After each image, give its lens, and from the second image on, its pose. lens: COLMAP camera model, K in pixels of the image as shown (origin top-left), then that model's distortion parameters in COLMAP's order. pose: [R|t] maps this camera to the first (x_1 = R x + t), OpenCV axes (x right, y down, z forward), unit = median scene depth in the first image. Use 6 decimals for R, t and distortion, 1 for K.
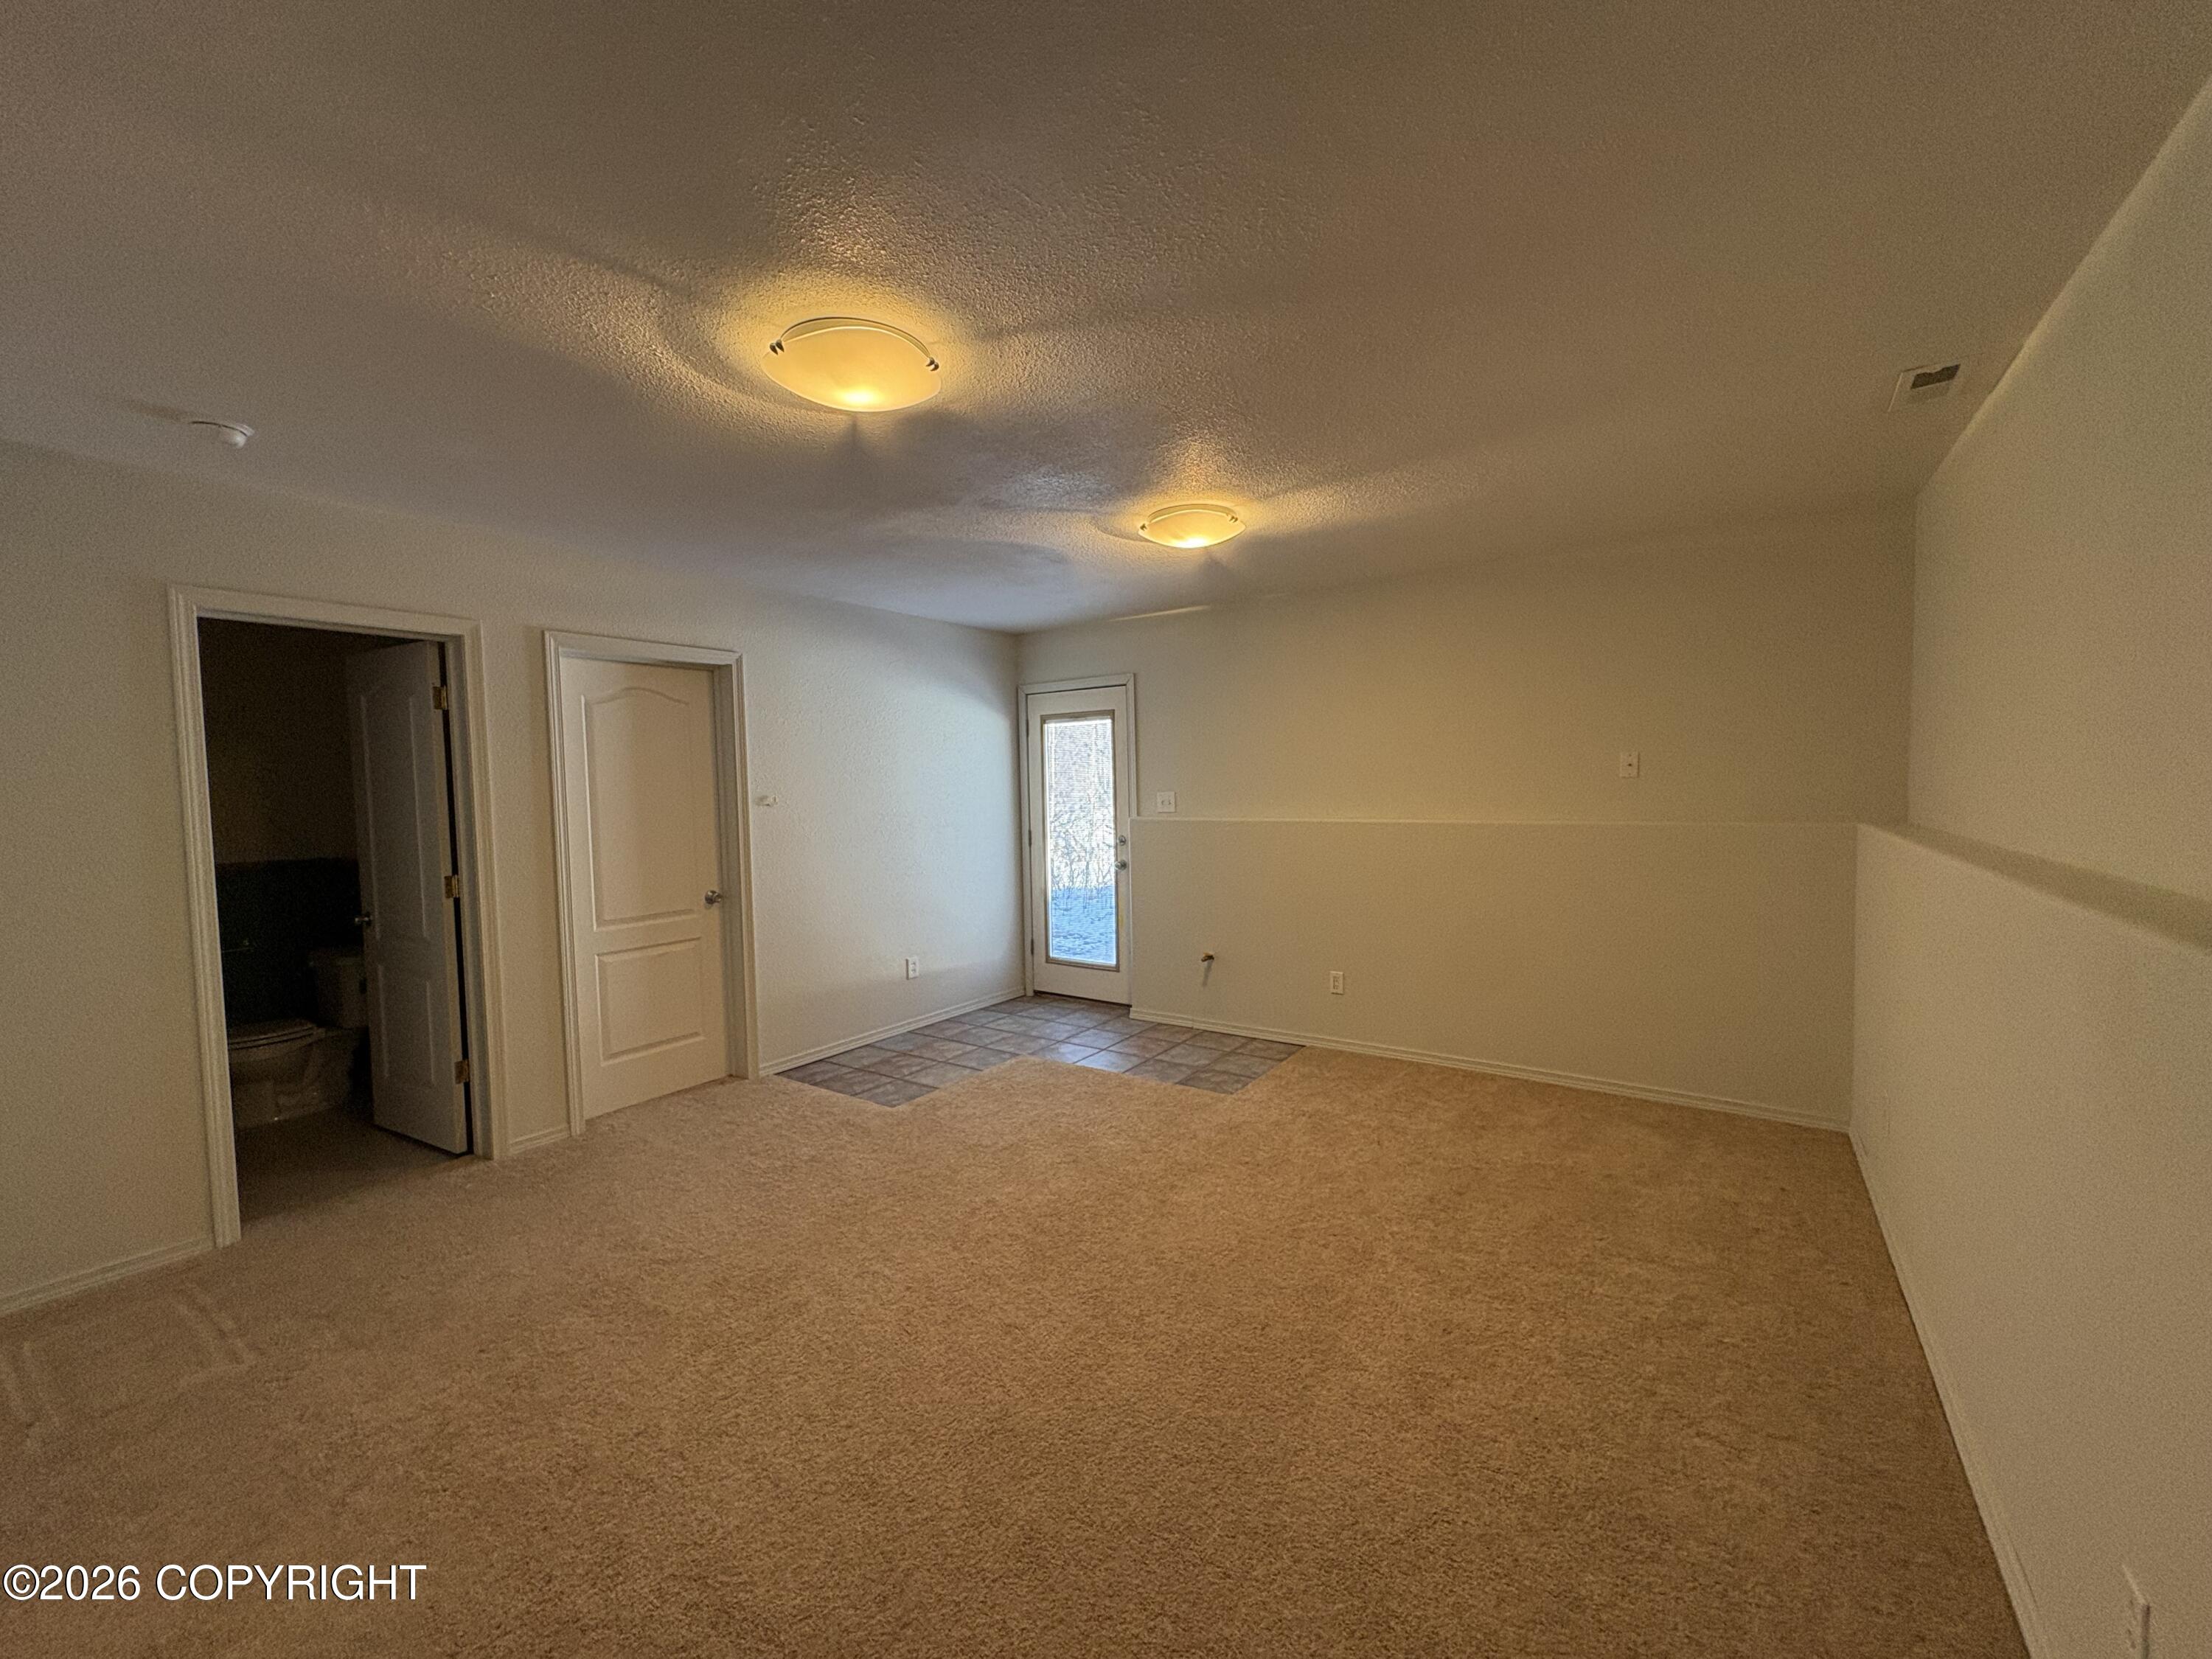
lens RADIAL K [[880.9, 0, 1108.4], [0, 880.9, 829.8], [0, 0, 1]] dist [0.000137, -0.000073]
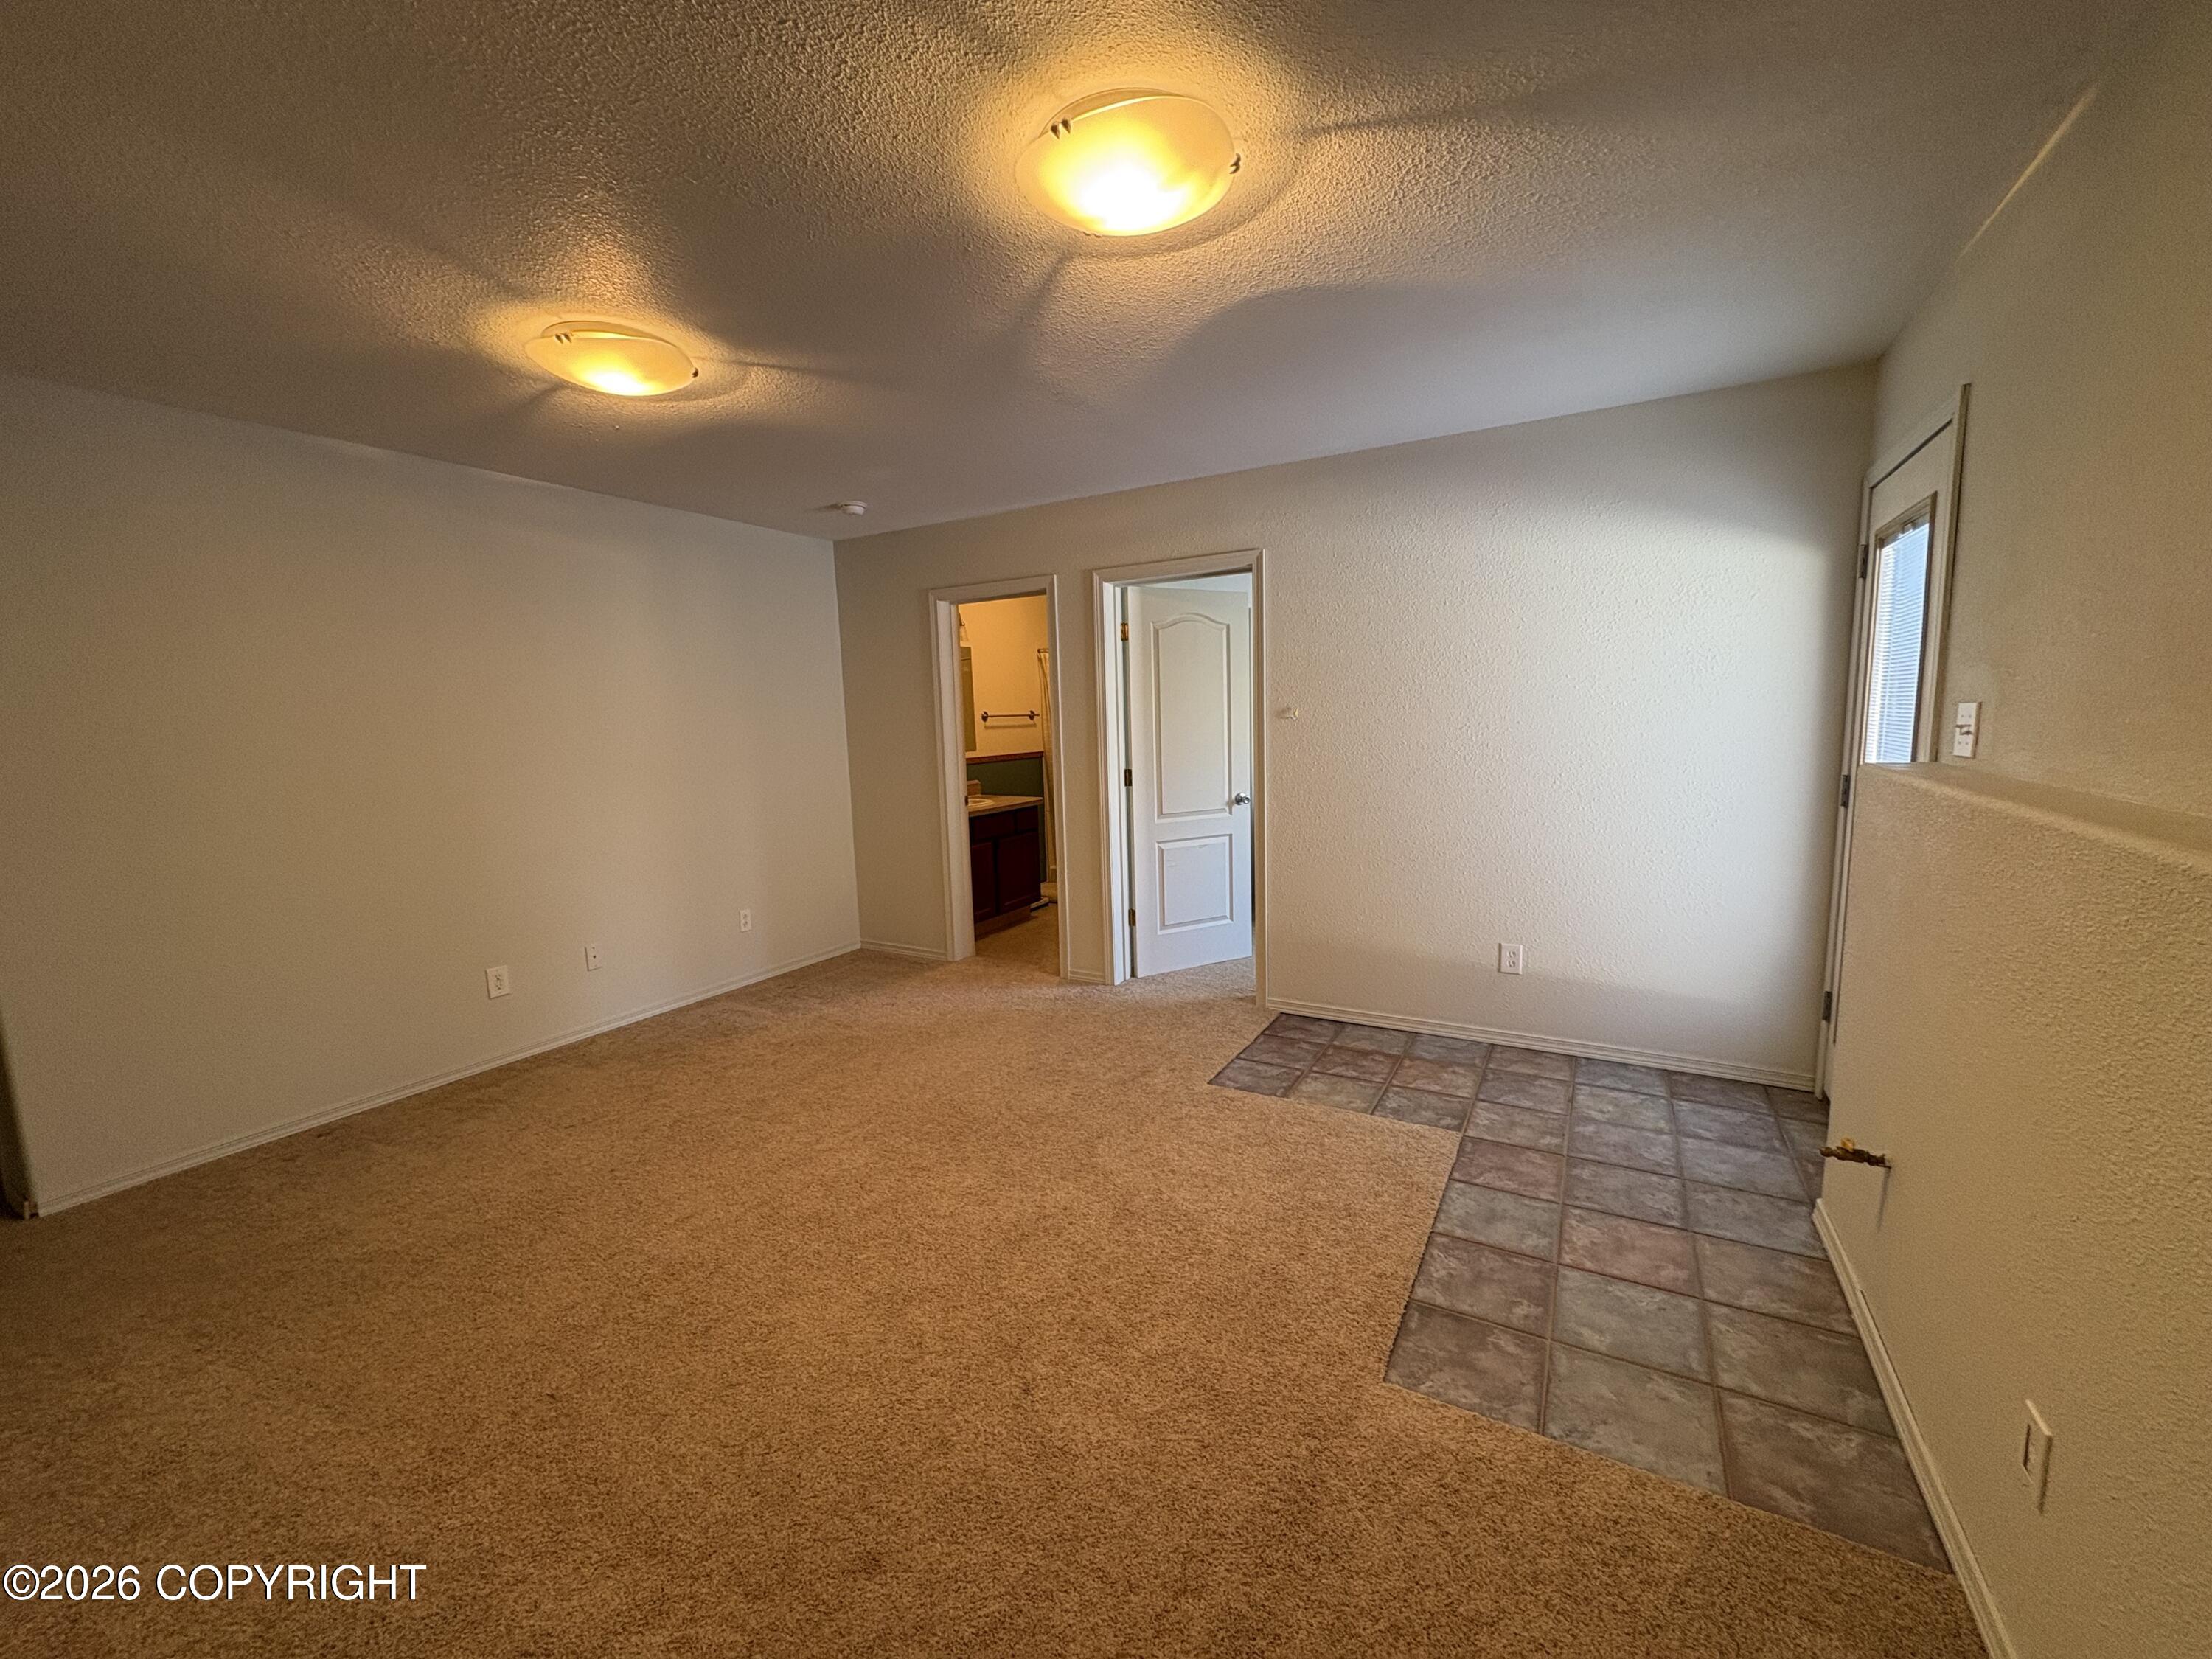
lens RADIAL K [[880.9, 0, 1107.2], [0, 880.9, 827.3], [0, 0, 1]] dist [0.000137, -0.000073]
pose [[0.089656, 0.143515, -0.985579, 0.466775], [-0.023913, 0.989589, 0.141923, -0.039276], [0.995686, 0.010844, 0.092154, 0.704534]]
